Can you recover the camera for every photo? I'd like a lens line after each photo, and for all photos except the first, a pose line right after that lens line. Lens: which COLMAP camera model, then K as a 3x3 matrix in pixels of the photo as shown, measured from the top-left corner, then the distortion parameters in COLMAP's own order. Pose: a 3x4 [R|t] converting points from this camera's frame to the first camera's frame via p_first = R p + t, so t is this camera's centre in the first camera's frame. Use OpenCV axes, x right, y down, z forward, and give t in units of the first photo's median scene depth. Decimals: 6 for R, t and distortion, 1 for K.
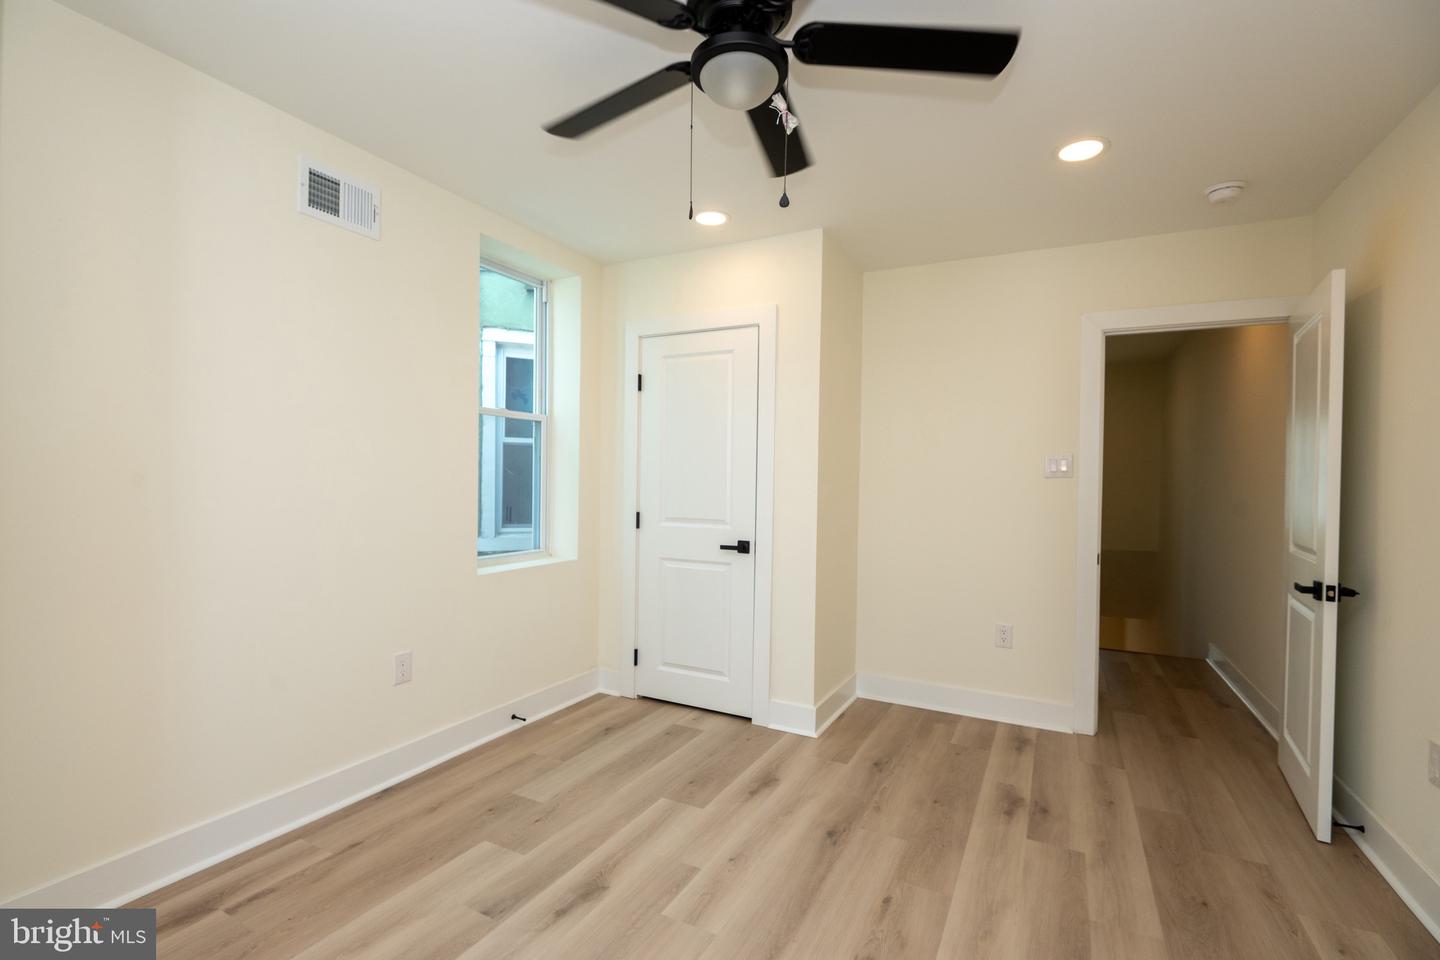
lens RADIAL K [[658.9, 0, 713.9], [0, 658.9, 479.6], [0, 0, 1]] dist [0.001734, -0.003934]
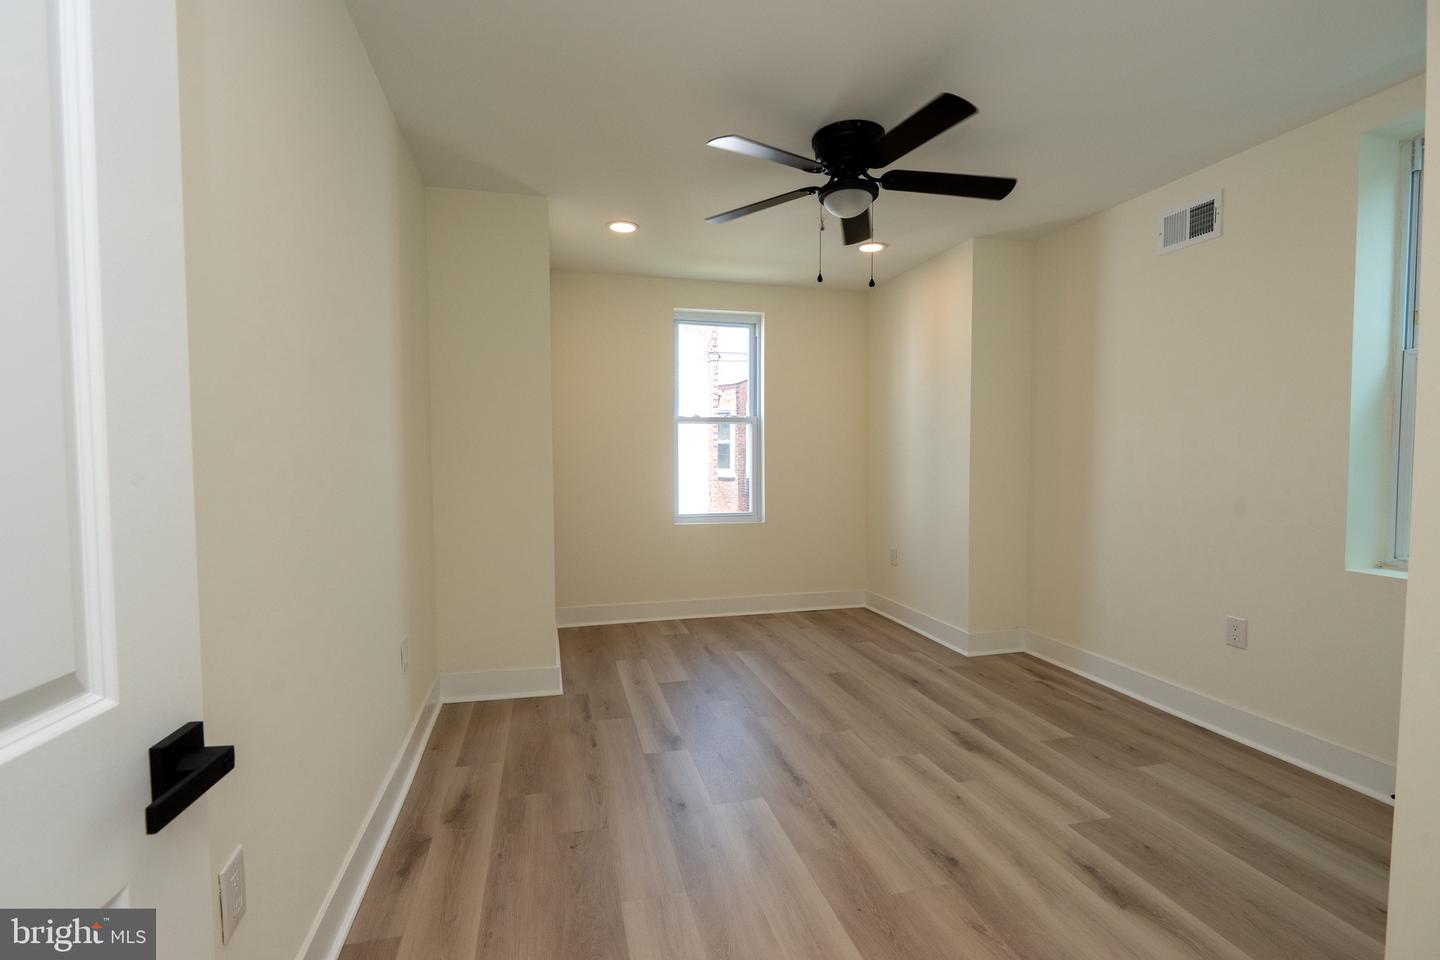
lens RADIAL K [[658.9, 0, 723.6], [0, 658.9, 480.1], [0, 0, 1]] dist [0.001734, -0.003934]
pose [[-0.740543, 0.007740, -0.671965, 0.821209], [-0.013808, 0.999547, 0.026731, 0.027416], [0.671867, 0.029074, -0.740101, 1.212949]]
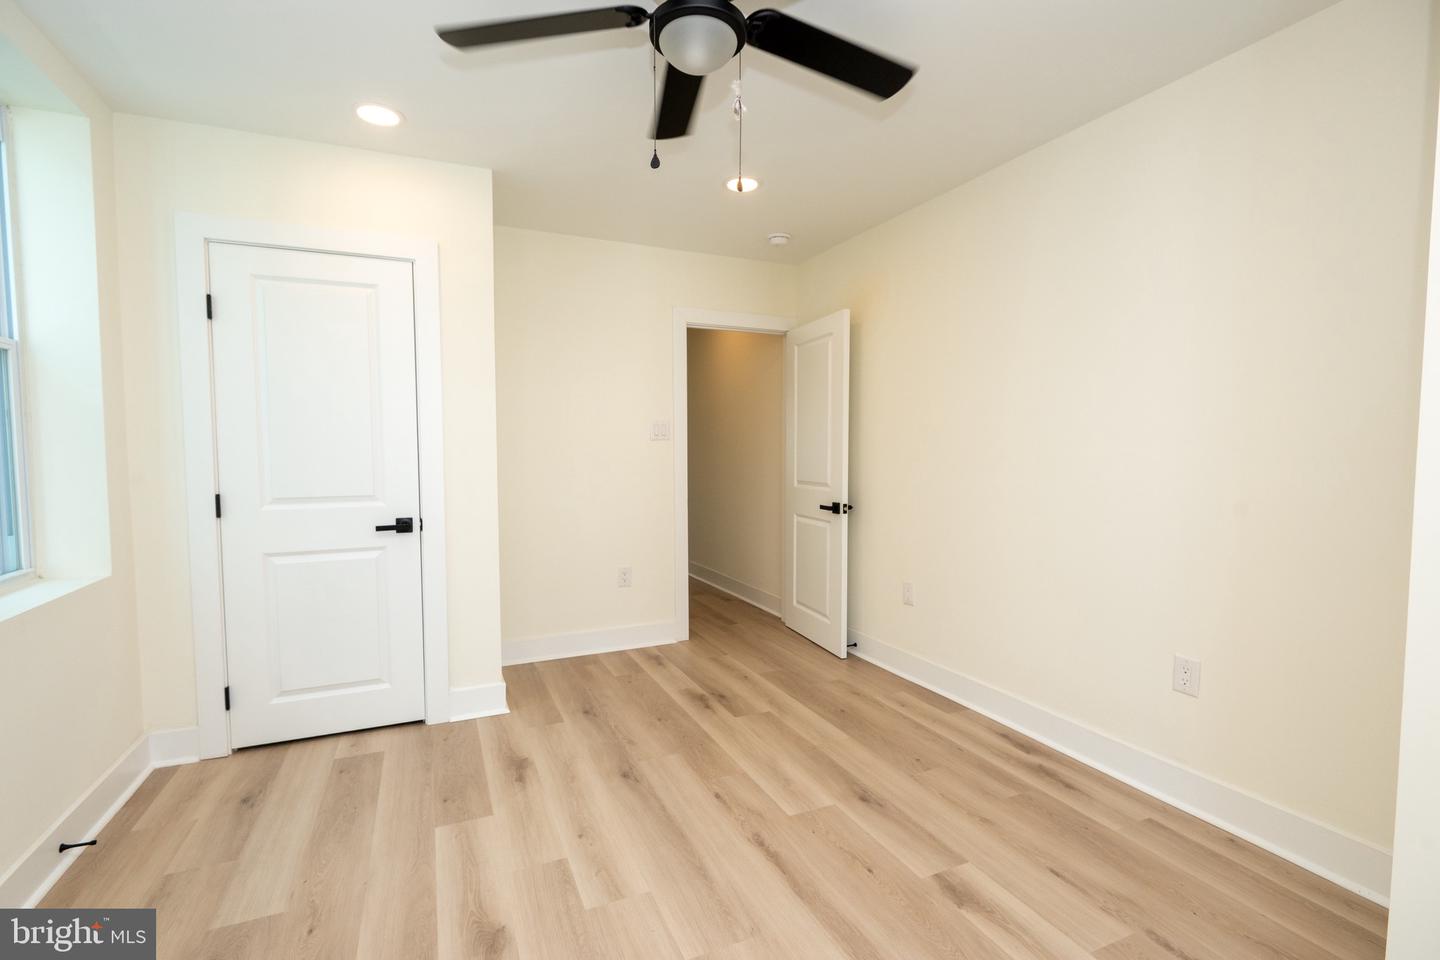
lens RADIAL K [[658.9, 0, 730.4], [0, 658.9, 478.7], [0, 0, 1]] dist [0.001734, -0.003934]
pose [[0.608584, -0.056379, 0.791484, -0.460639], [0.011479, 0.997994, 0.062263, -0.006523], [-0.793406, -0.028807, 0.608010, 0.196816]]
